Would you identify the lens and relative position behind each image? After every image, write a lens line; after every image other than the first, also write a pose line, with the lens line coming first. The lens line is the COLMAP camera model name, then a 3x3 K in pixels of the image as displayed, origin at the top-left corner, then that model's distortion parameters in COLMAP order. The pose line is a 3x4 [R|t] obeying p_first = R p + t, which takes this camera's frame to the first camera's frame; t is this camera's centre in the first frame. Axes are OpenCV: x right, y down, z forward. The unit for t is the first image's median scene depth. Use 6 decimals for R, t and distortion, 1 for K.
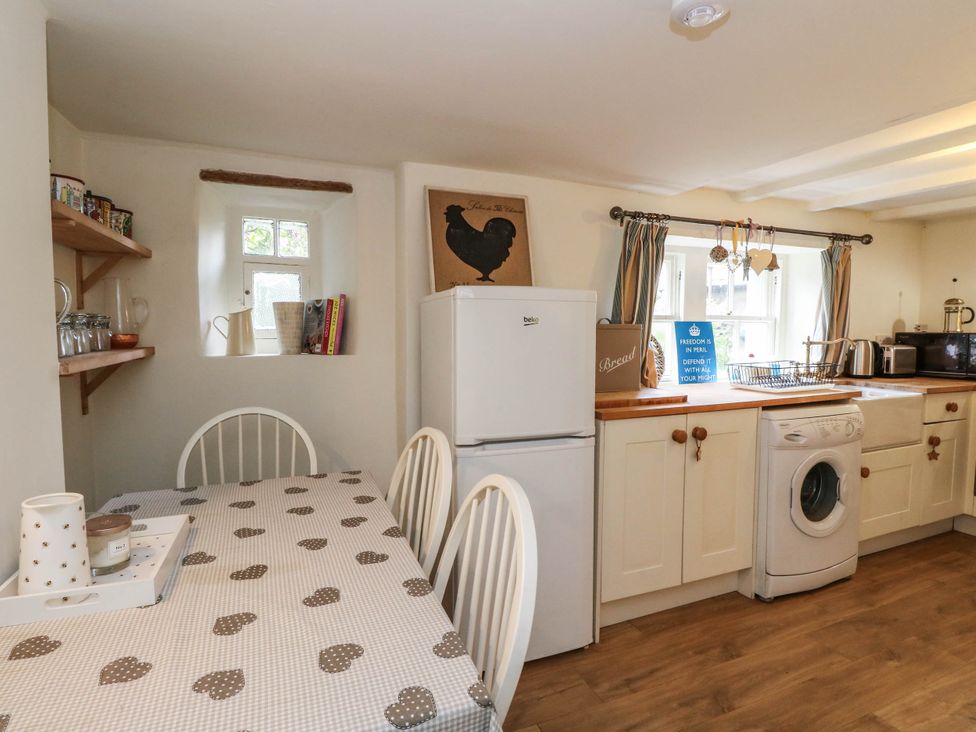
lens RADIAL K [[522.1, 0, 484.1], [0, 522.1, 337.2], [0, 0, 1]] dist [0.000401, -0.009253]
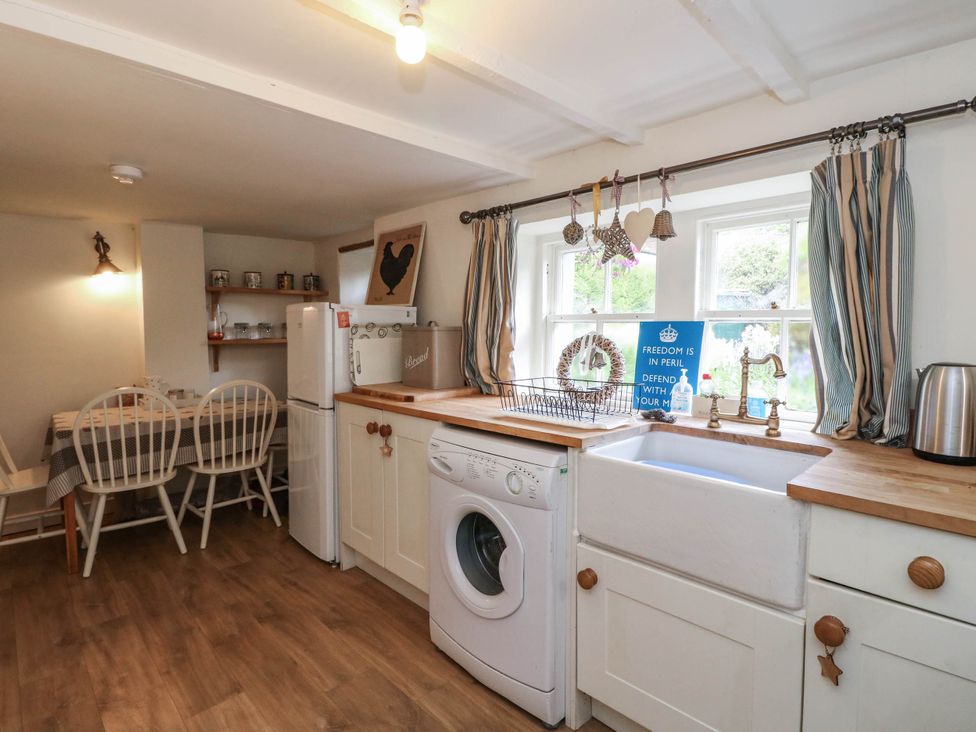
lens RADIAL K [[509.4, 0, 486.7], [0, 509.4, 333.4], [0, 0, 1]] dist [-0.001687, -0.000368]
pose [[0.370674, 0.013020, -0.928672, 1.171015], [-0.017395, 0.999824, 0.007075, -0.018315], [0.928600, 0.013531, 0.370835, 0.654897]]
